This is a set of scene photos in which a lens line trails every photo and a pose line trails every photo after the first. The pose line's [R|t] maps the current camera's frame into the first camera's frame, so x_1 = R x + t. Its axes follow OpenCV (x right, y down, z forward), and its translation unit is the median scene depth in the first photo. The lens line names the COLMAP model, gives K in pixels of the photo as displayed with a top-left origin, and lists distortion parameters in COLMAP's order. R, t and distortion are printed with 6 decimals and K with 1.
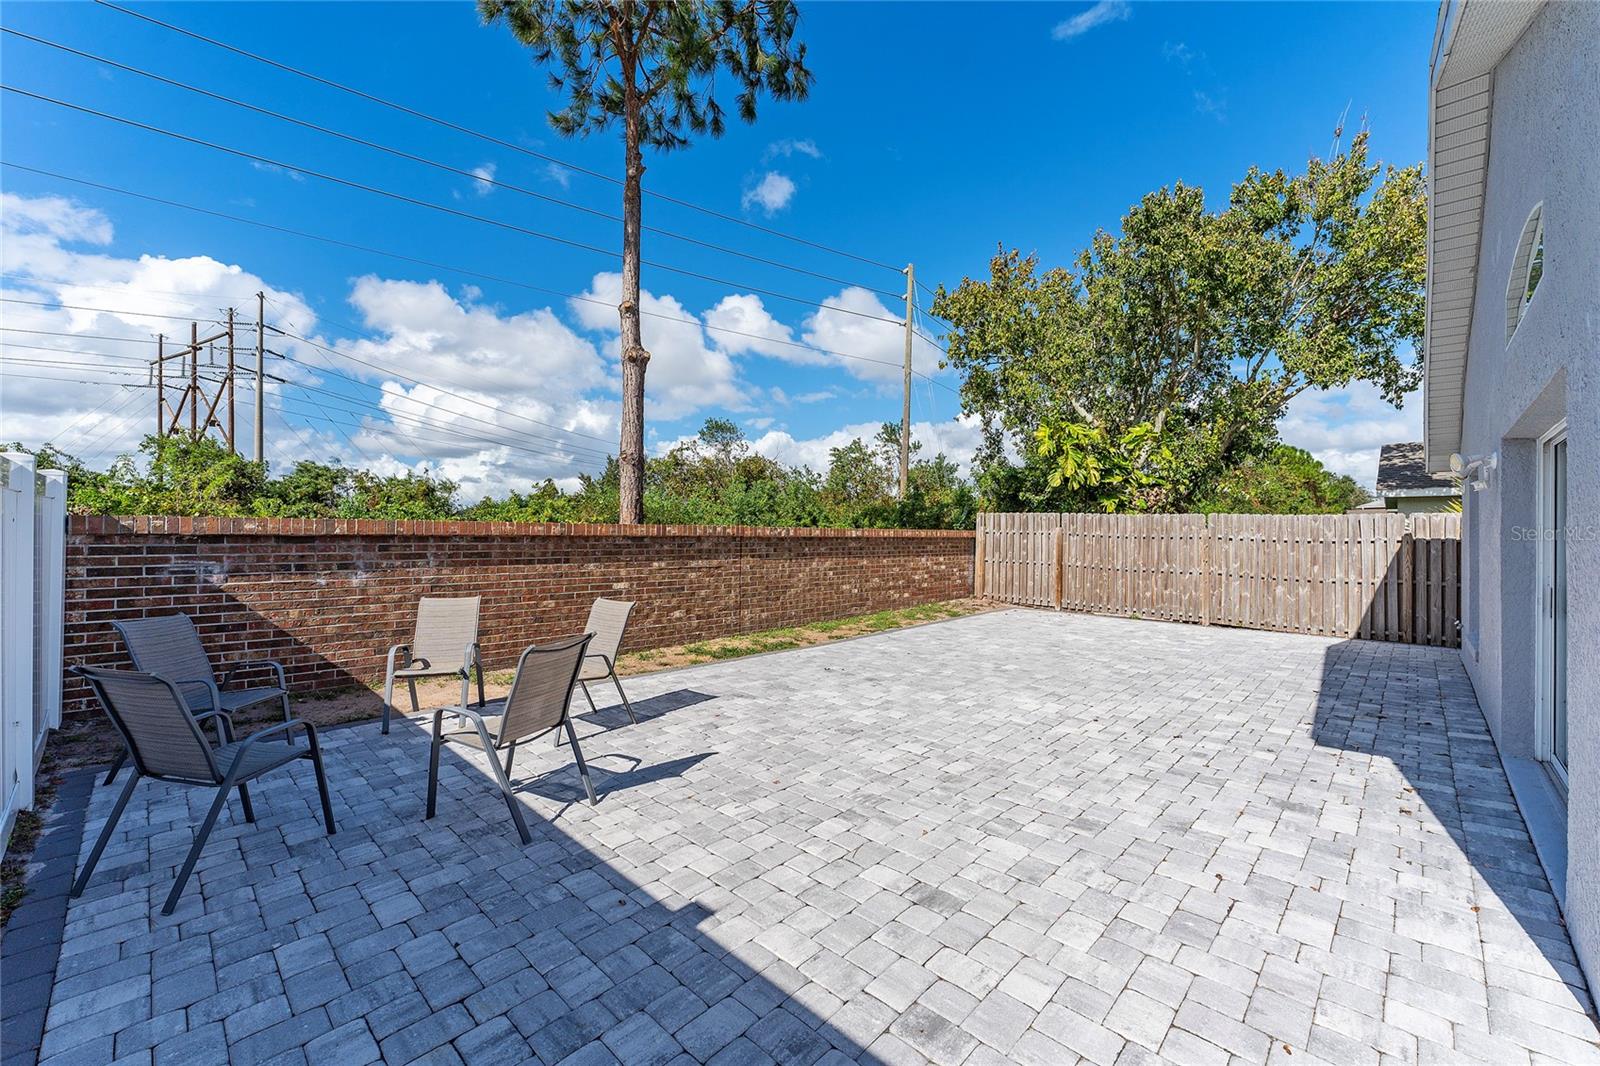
lens RADIAL K [[632.6, 0, 803.3], [0, 632.6, 534.0], [0, 0, 1]] dist [0.001236, 0.000091]
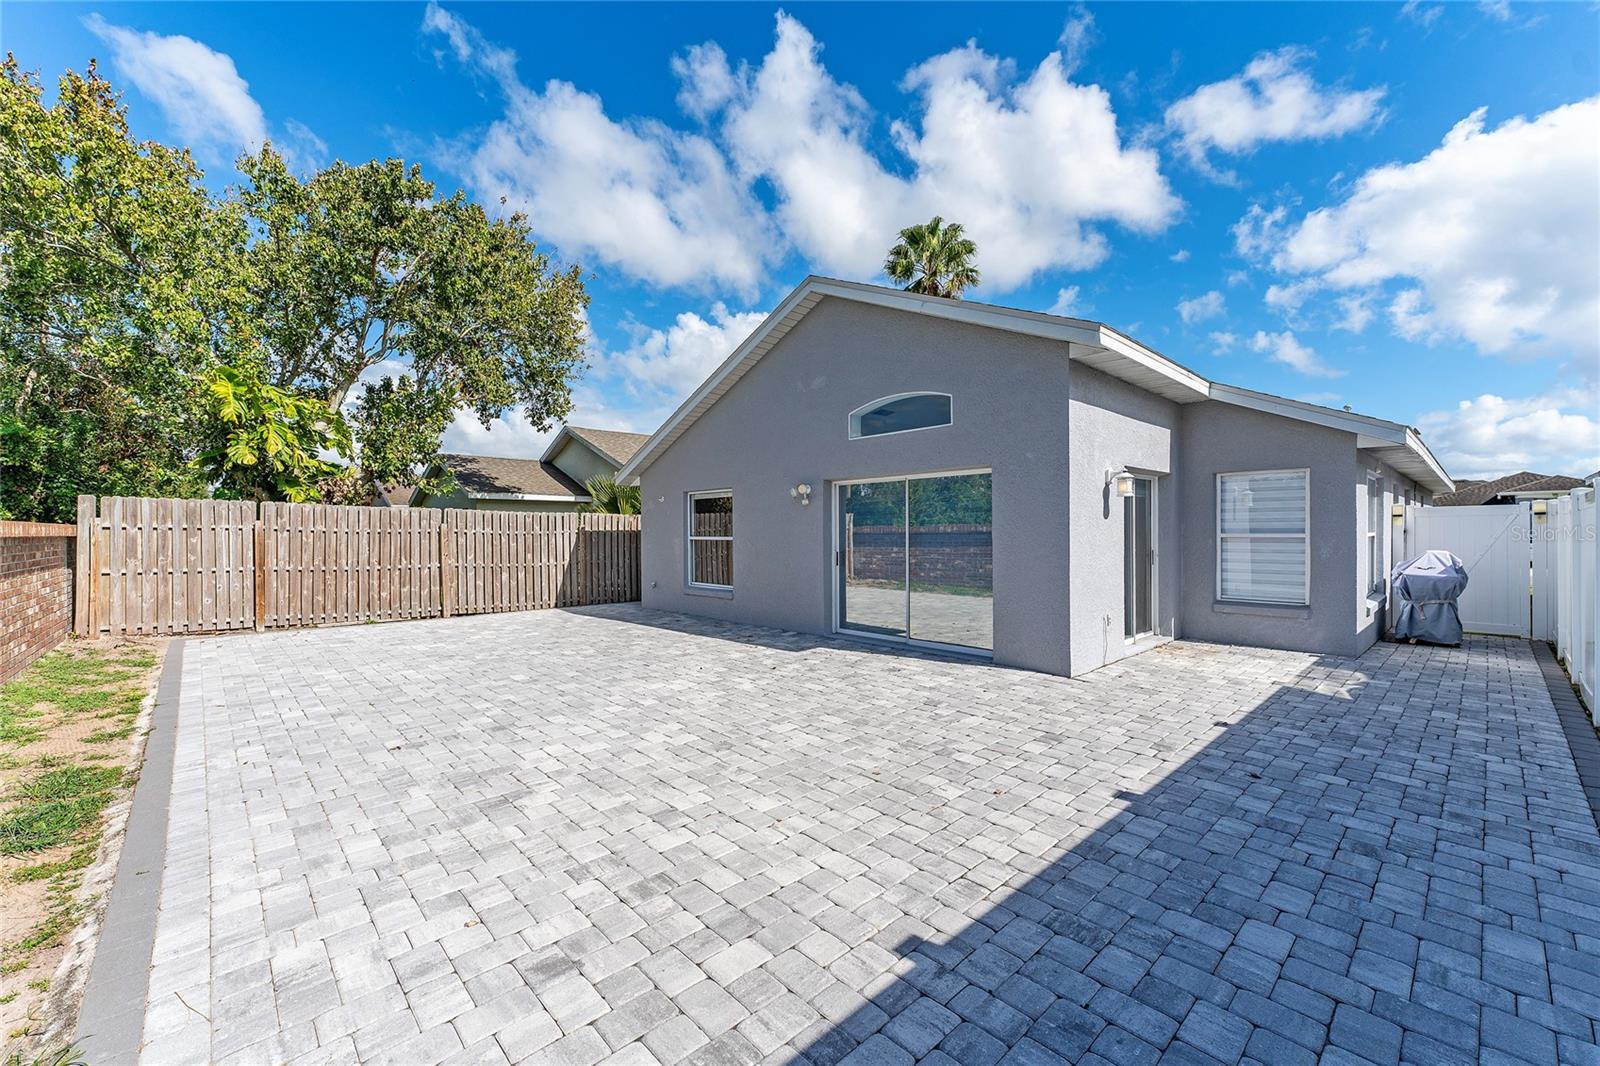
lens RADIAL K [[632.6, 0, 803.3], [0, 632.6, 534.0], [0, 0, 1]] dist [0.001236, 0.000091]
pose [[0.060653, -0.010264, 0.998106, -0.769890], [0.003934, 0.999942, 0.010044, 0.000379], [-0.998151, 0.003318, 0.060690, 0.780997]]
